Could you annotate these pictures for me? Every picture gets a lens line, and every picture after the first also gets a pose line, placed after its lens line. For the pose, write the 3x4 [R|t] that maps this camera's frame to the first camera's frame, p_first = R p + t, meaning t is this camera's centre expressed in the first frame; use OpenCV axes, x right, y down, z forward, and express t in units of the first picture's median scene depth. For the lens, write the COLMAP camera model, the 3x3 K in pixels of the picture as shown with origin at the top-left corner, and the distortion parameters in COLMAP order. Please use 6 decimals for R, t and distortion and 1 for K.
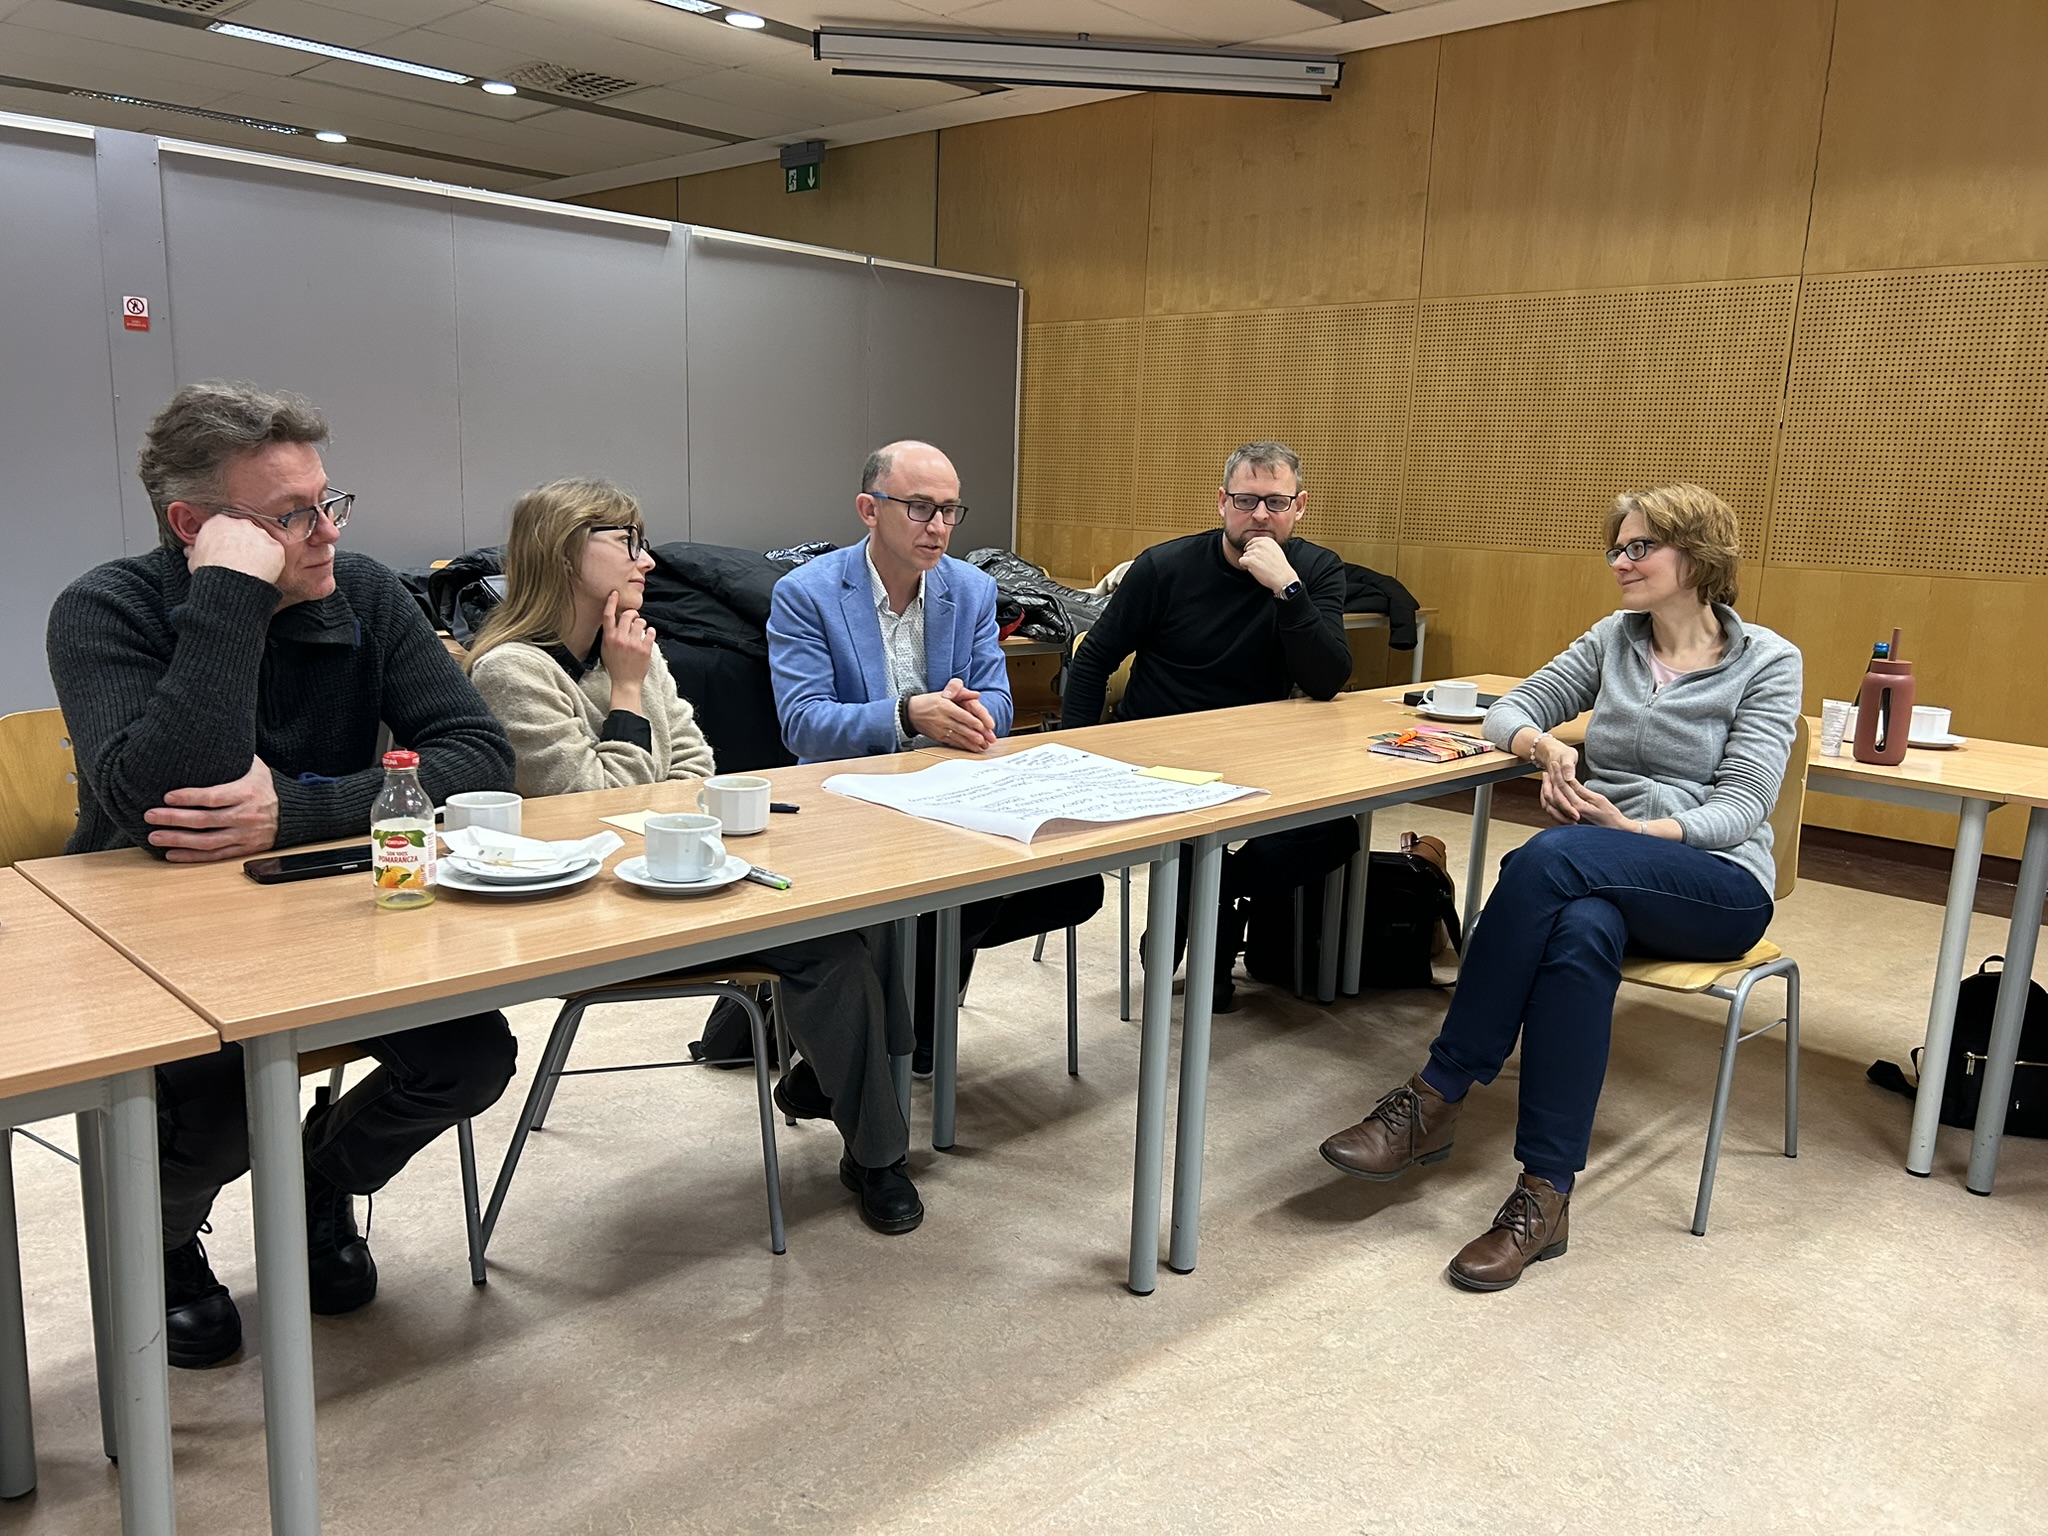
lens RADIAL K [[1532.3, 0, 1007.3], [0, 1532.3, 763.5], [0, 0, 1]] dist [0.021896, -0.009387]
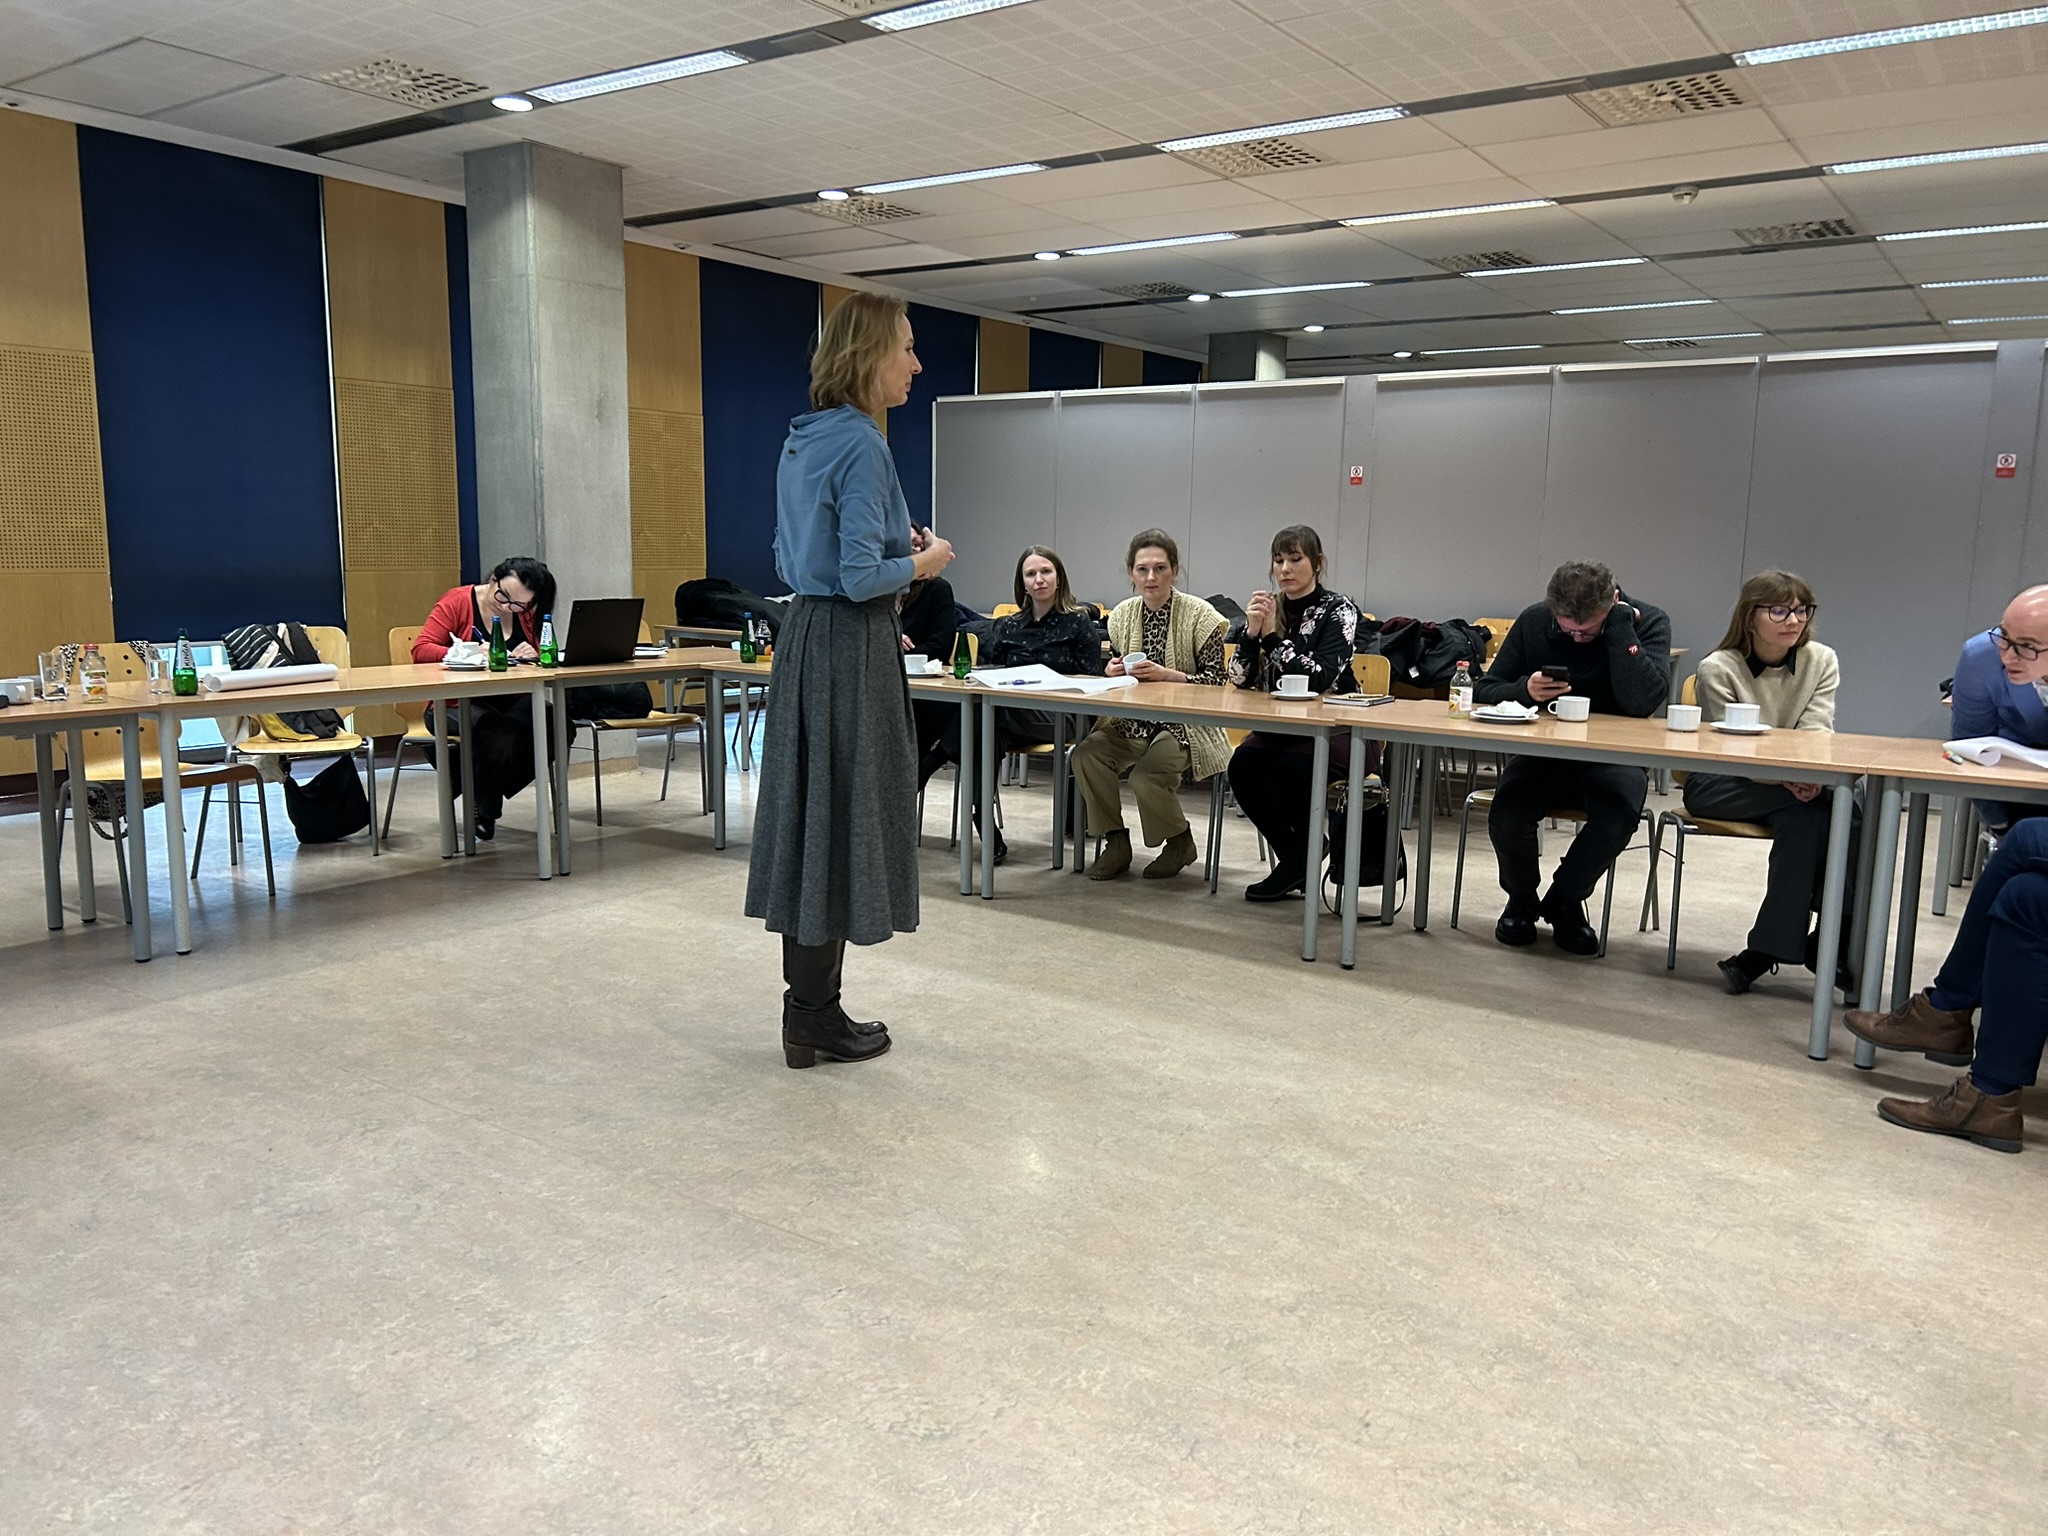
lens RADIAL K [[1532.3, 0, 1029.1], [0, 1532.3, 774.3], [0, 0, 1]] dist [0.021896, -0.009387]
pose [[0.175870, 0.119551, -0.977127, 1.177255], [-0.196386, 0.976907, 0.084177, 0.062120], [0.964625, 0.177090, 0.195286, -0.128207]]
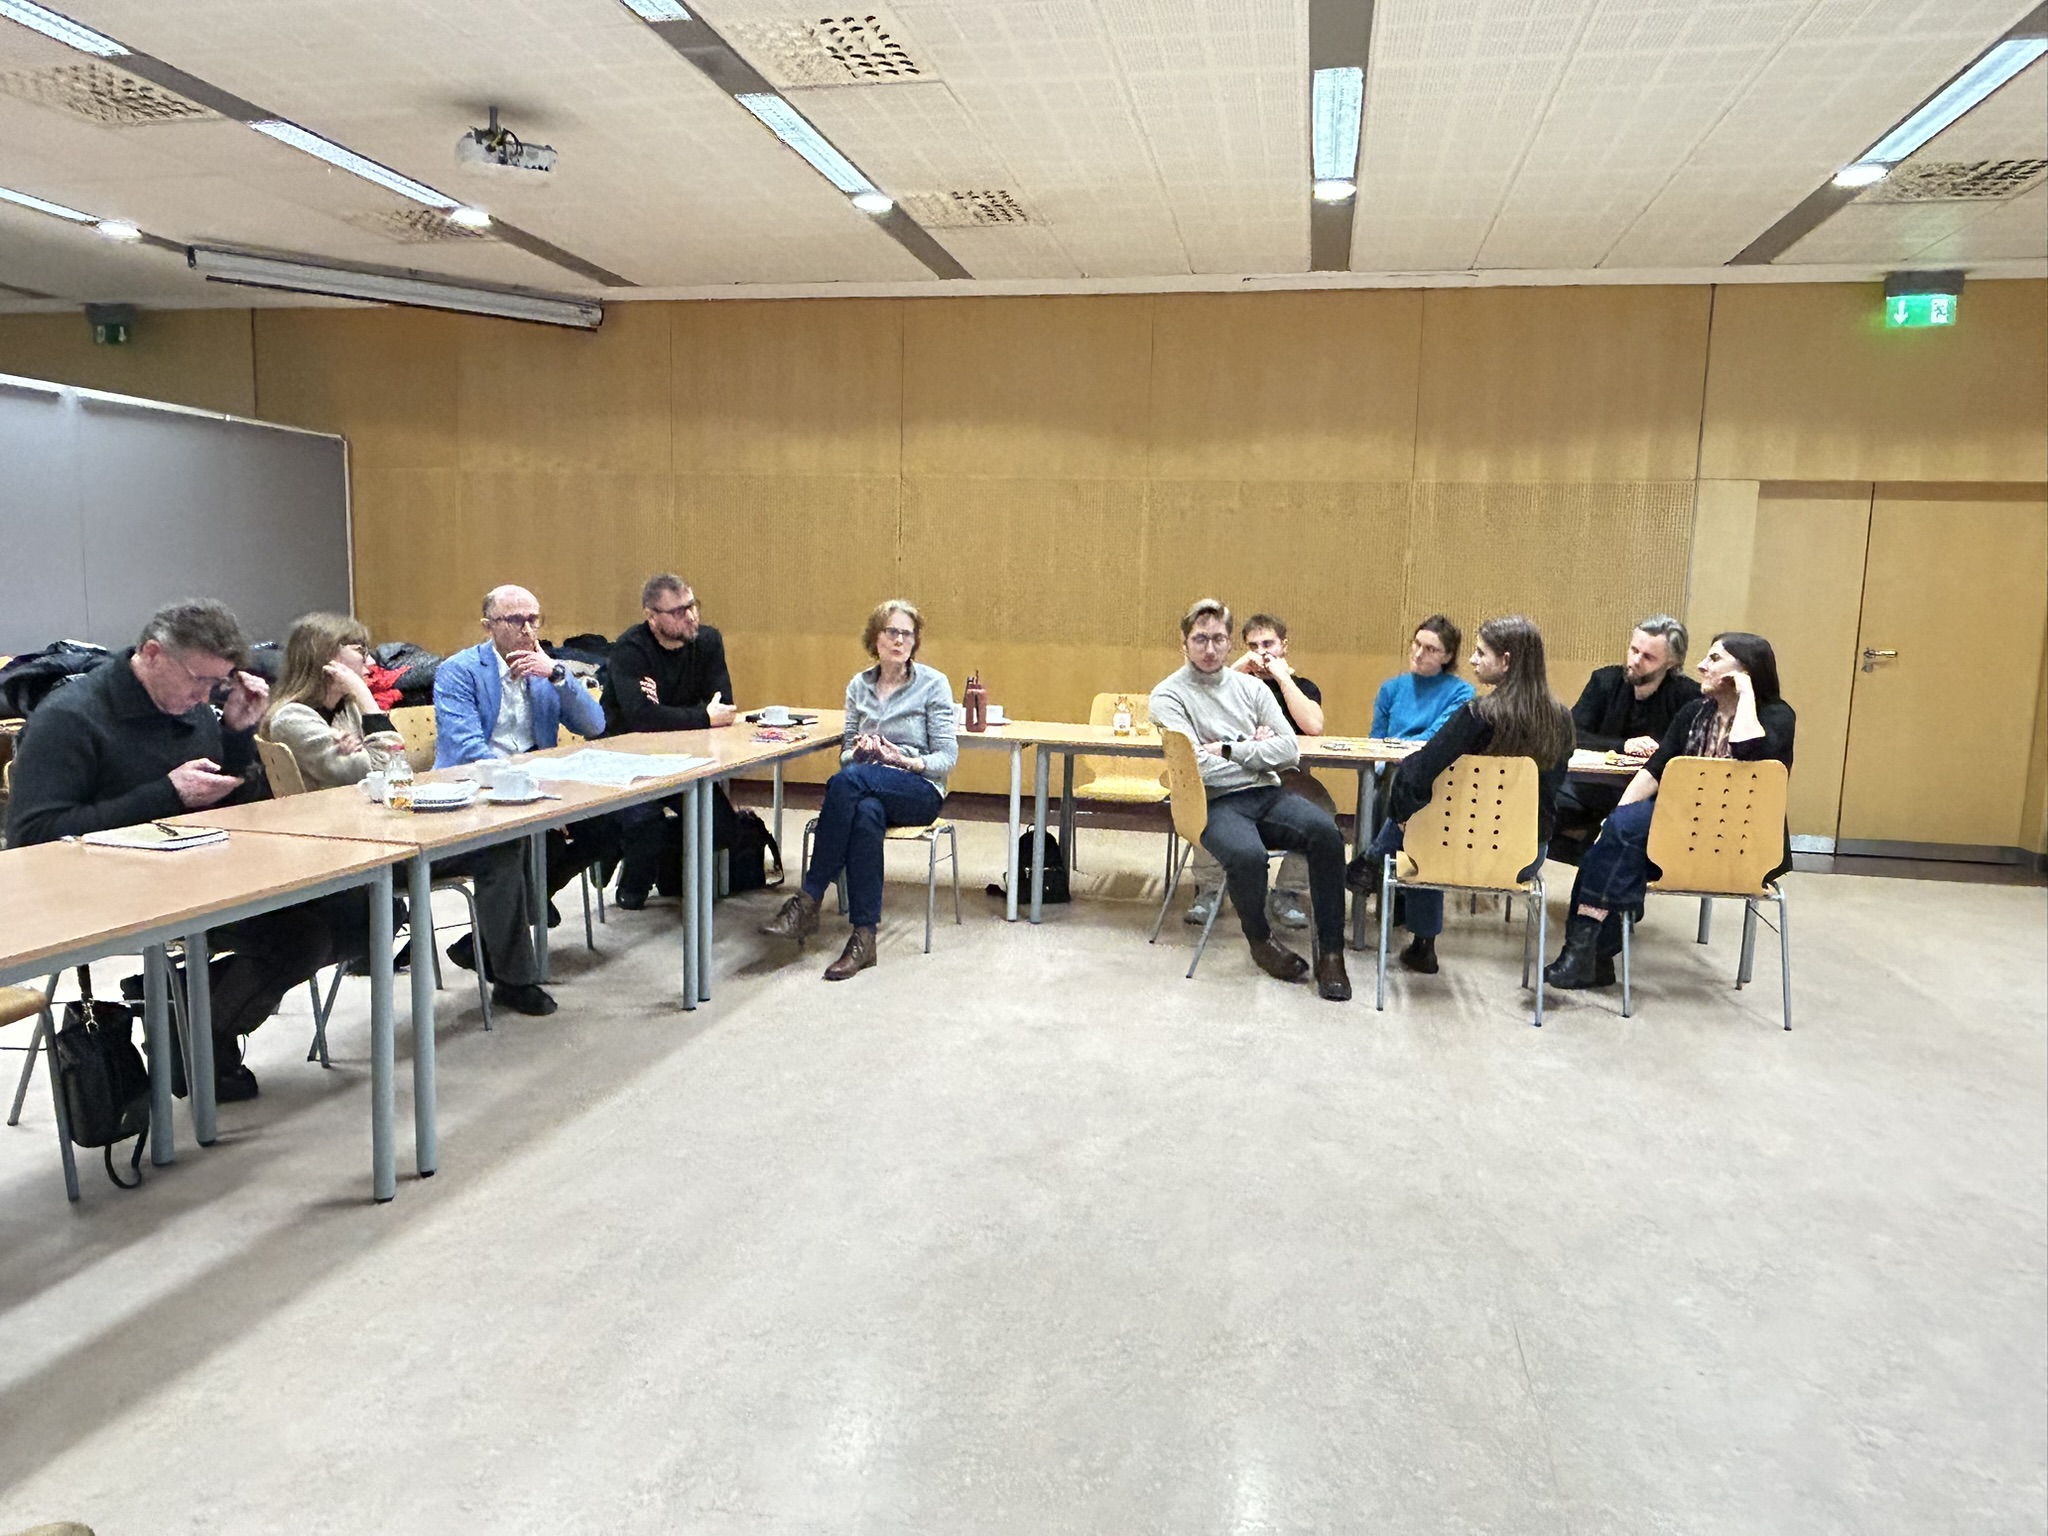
lens RADIAL K [[1348.1, 0, 1022.5], [0, 1348.1, 773.4], [0, 0, 1]] dist [0.000678, 0.001827]
pose [[0.840974, -0.083748, 0.534554, -0.362838], [0.103471, 0.994608, -0.006959, 0.075470], [-0.531089, 0.061163, 0.845105, -0.574717]]
